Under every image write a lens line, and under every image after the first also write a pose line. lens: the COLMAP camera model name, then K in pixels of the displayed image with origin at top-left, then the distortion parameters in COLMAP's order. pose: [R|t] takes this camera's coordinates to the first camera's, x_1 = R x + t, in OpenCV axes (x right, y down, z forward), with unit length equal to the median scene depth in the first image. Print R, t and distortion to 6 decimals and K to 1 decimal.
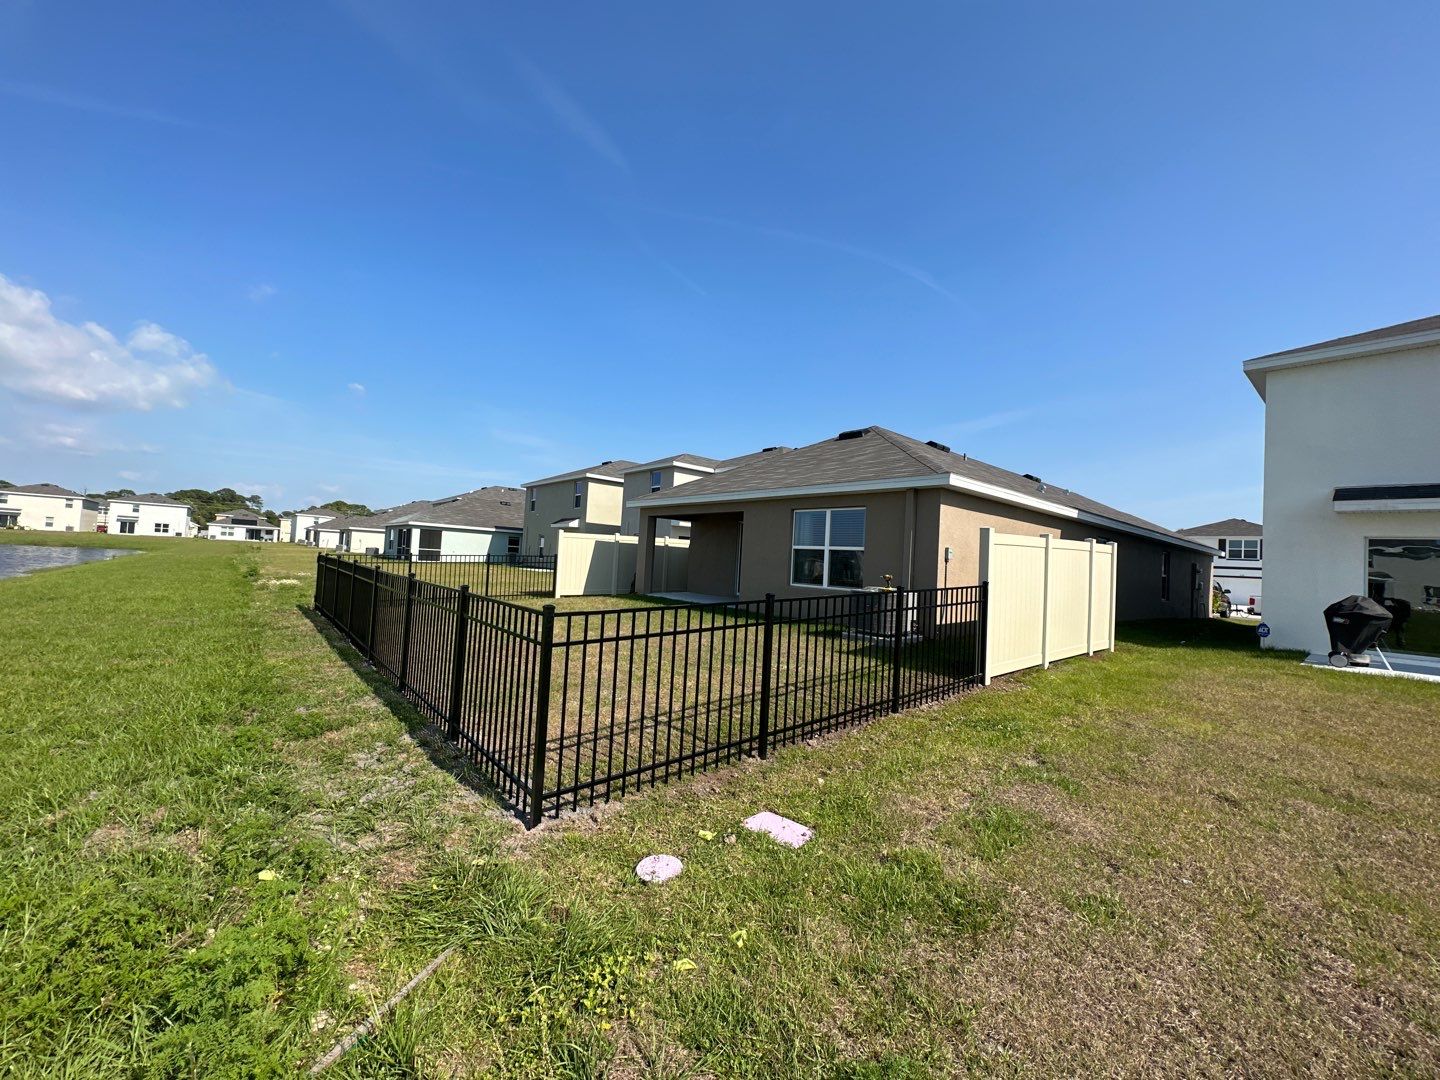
lens RADIAL K [[576.0, 0, 720.0], [0, 576.0, 540.0], [0, 0, 1]] dist [0.000442, -0.000332]
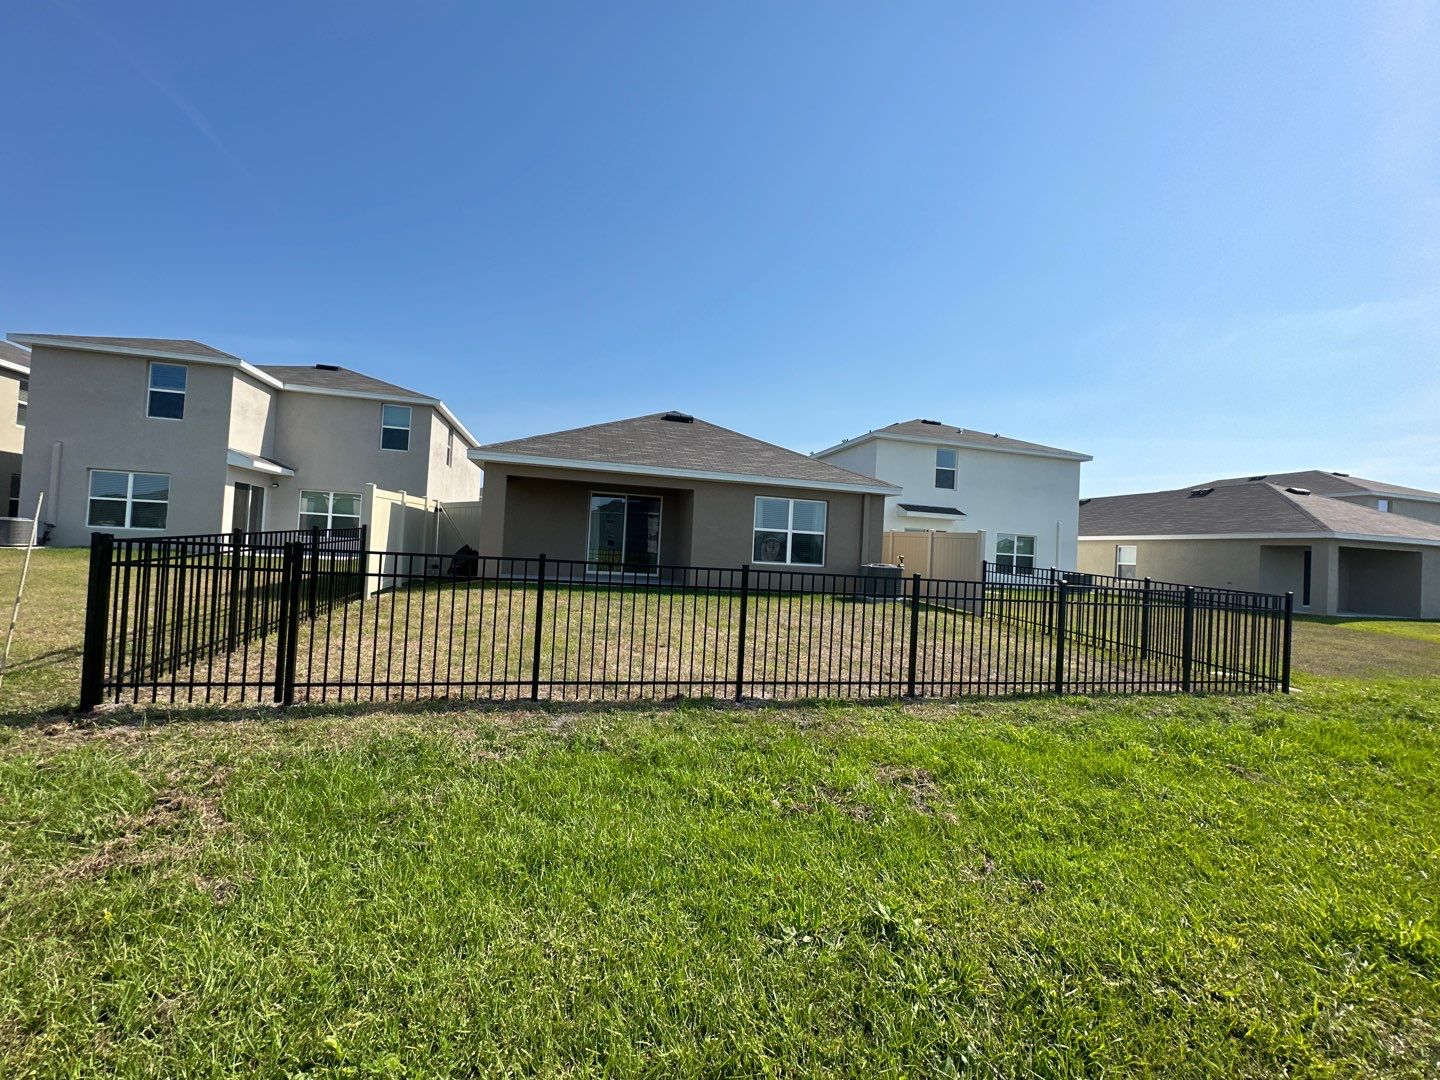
lens RADIAL K [[574.9, 0, 720.0], [0, 574.9, 540.0], [0, 0, 1]] dist [0.002238, 0.000011]
pose [[0.443801, -0.019337, 0.895917, -0.952947], [-0.063755, 0.996552, 0.053090, -0.023277], [-0.893855, -0.080680, 0.441038, 0.580380]]
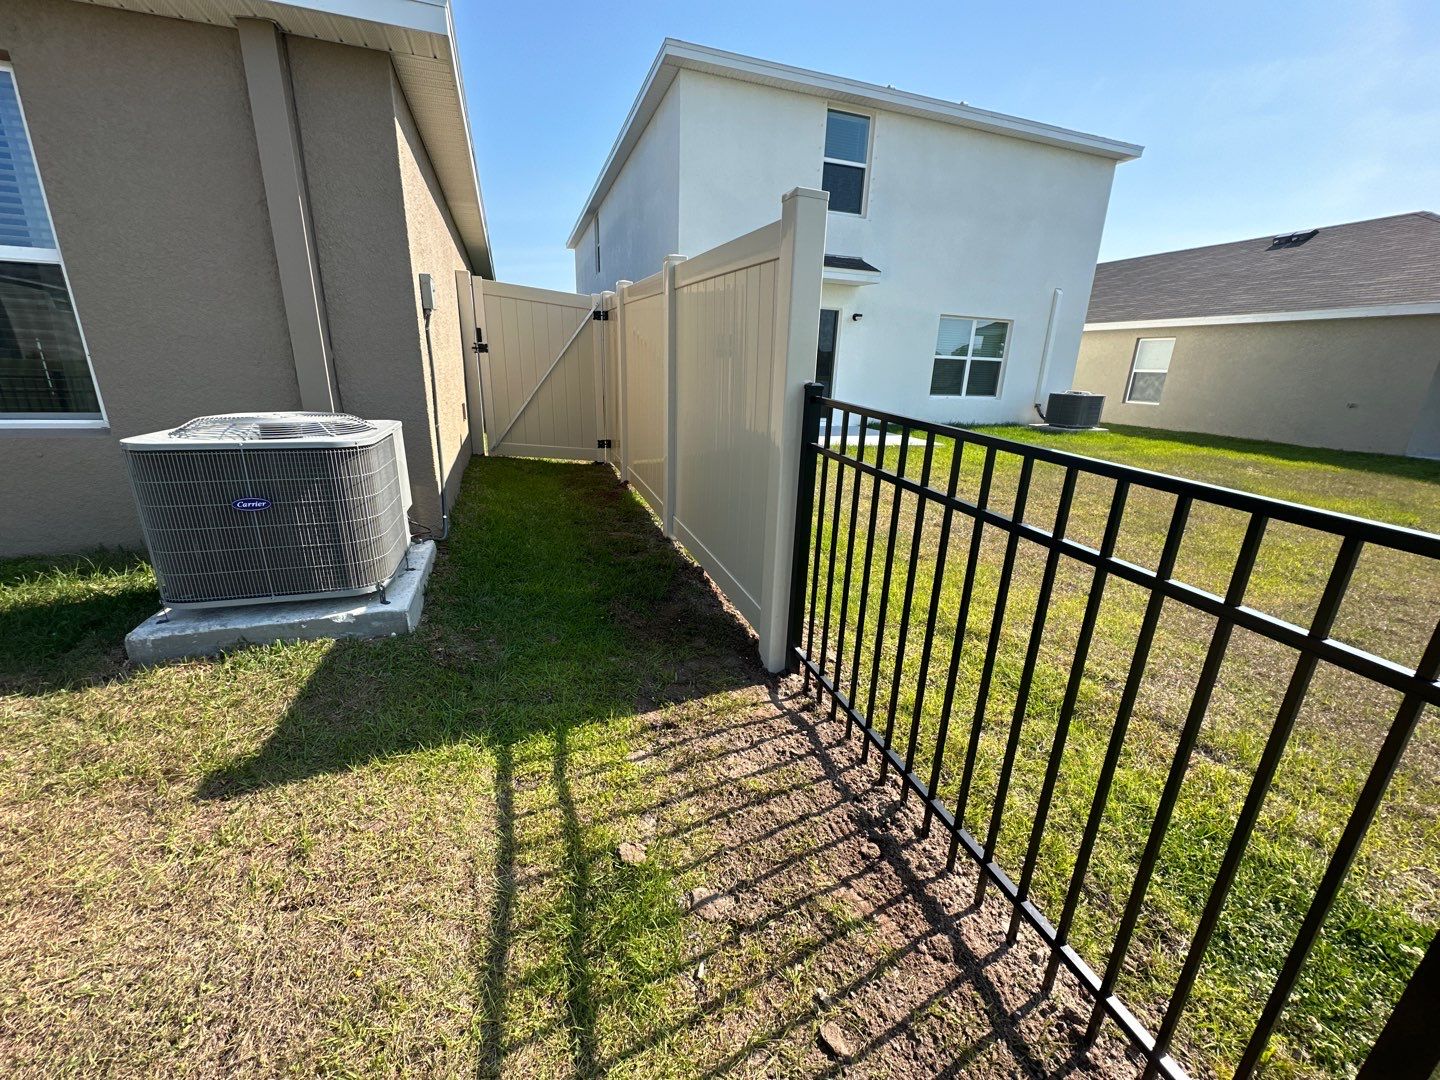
lens RADIAL K [[576.0, 0, 720.0], [0, 576.0, 540.0], [0, 0, 1]] dist [0.000442, -0.000332]
pose [[0.363662, -0.316673, 0.876052, 0.082267], [-0.050049, 0.932443, 0.357833, 0.023270], [-0.930185, -0.173976, 0.323245, 0.567970]]
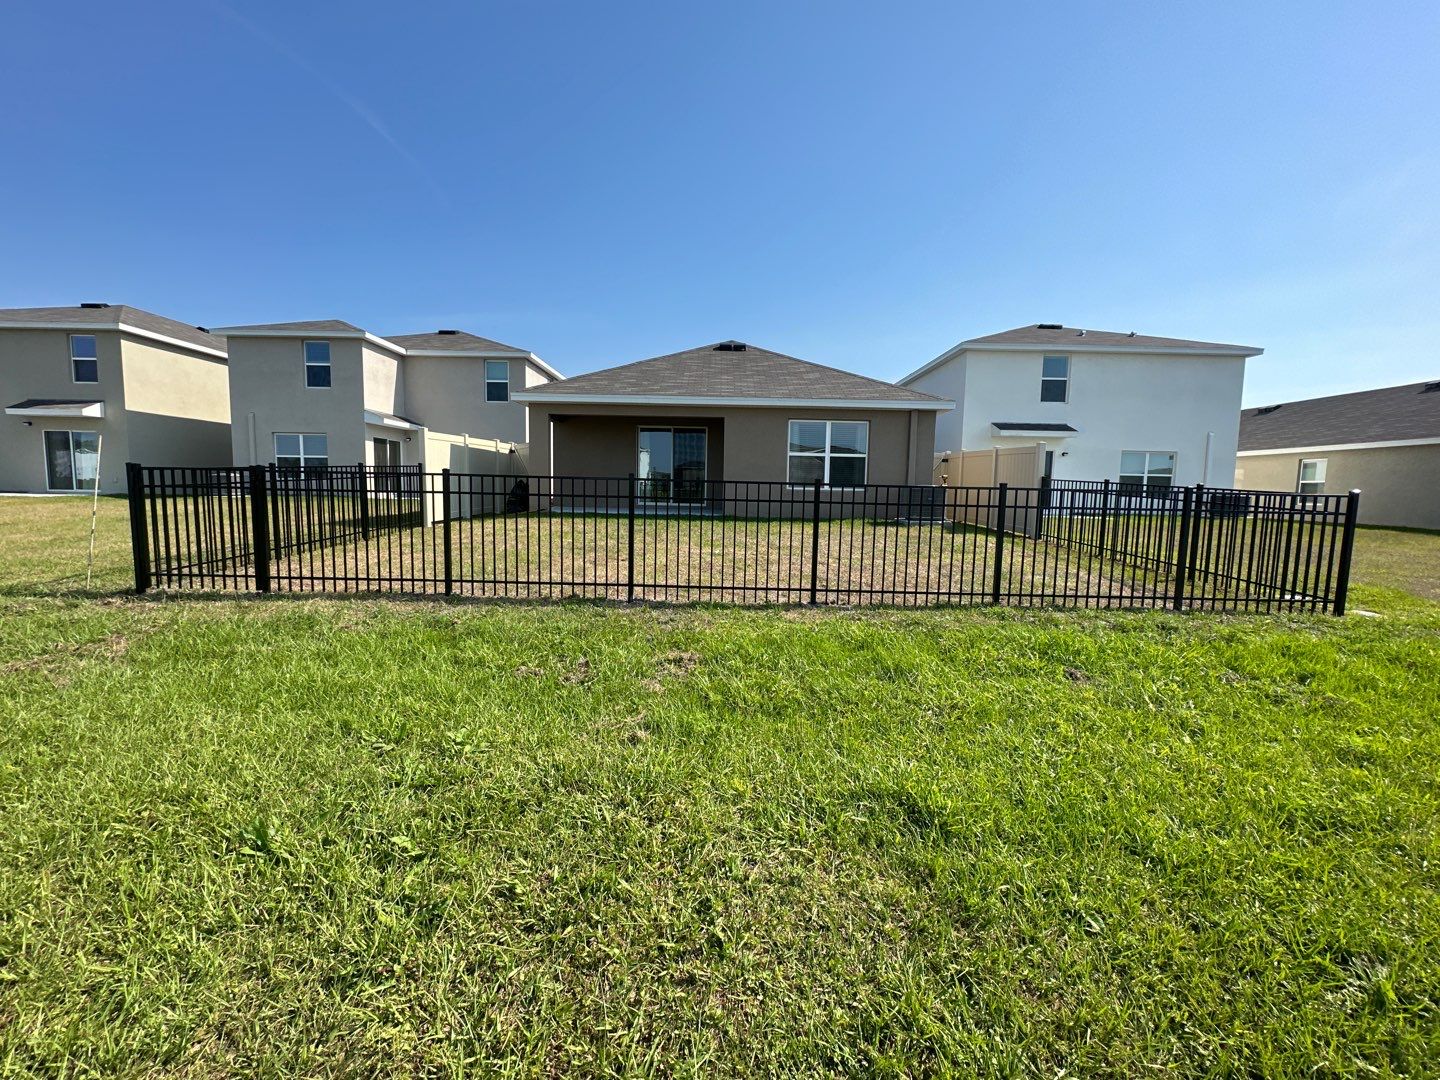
lens RADIAL K [[576.0, 0, 720.0], [0, 576.0, 540.0], [0, 0, 1]] dist [0.000442, -0.000332]
pose [[0.652646, -0.114841, 0.748909, -0.843962], [-0.012270, 0.986714, 0.162001, -0.003284], [-0.757564, -0.114918, 0.642566, 0.380487]]
